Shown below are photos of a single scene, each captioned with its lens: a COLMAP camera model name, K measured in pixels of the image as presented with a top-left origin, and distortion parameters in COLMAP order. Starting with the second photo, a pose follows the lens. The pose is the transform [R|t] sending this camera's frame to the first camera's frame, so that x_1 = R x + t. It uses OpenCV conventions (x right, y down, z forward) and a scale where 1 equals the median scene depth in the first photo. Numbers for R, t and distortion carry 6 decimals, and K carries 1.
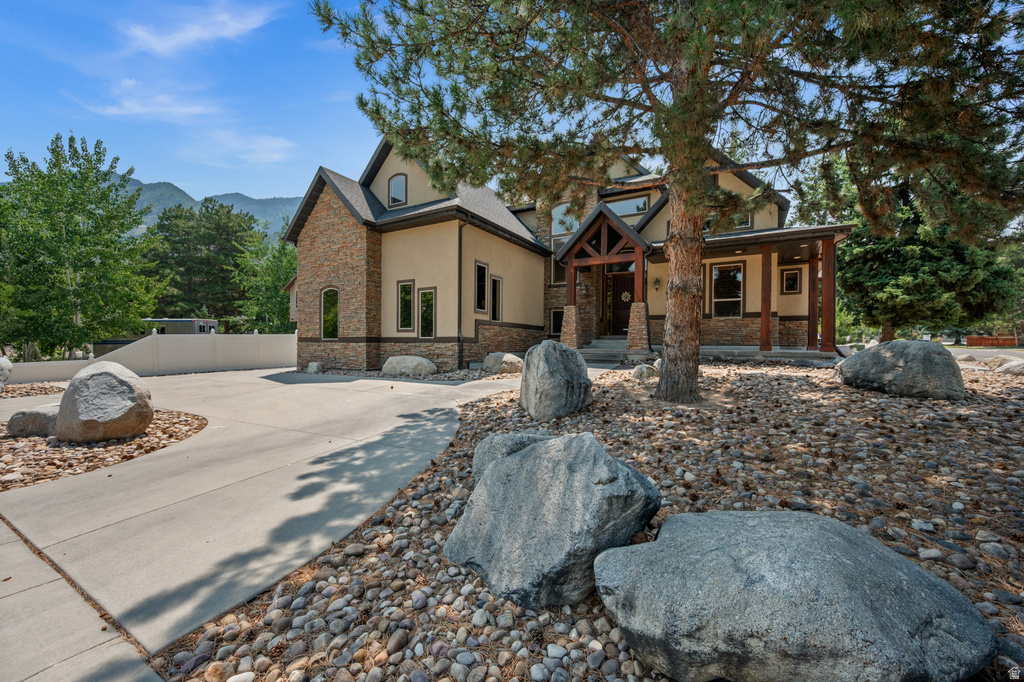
lens RADIAL K [[405.6, 0, 512.5], [0, 405.6, 343.3], [0, 0, 1]] dist [-0.002653, 0.000824]
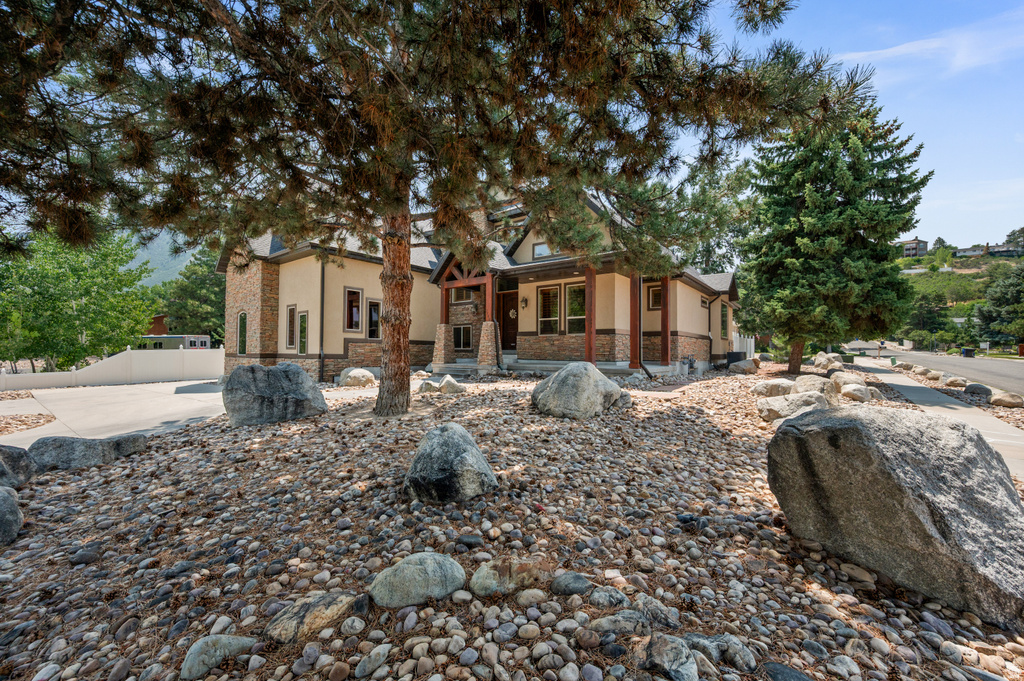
lens RADIAL K [[407.8, 0, 509.4], [0, 407.8, 339.5], [0, 0, 1]] dist [0.001675, -0.000517]
pose [[0.990707, -0.005829, -0.135887, 0.485191], [0.001831, 0.999562, -0.029528, -0.019051], [0.136000, 0.029005, 0.990284, -0.067514]]
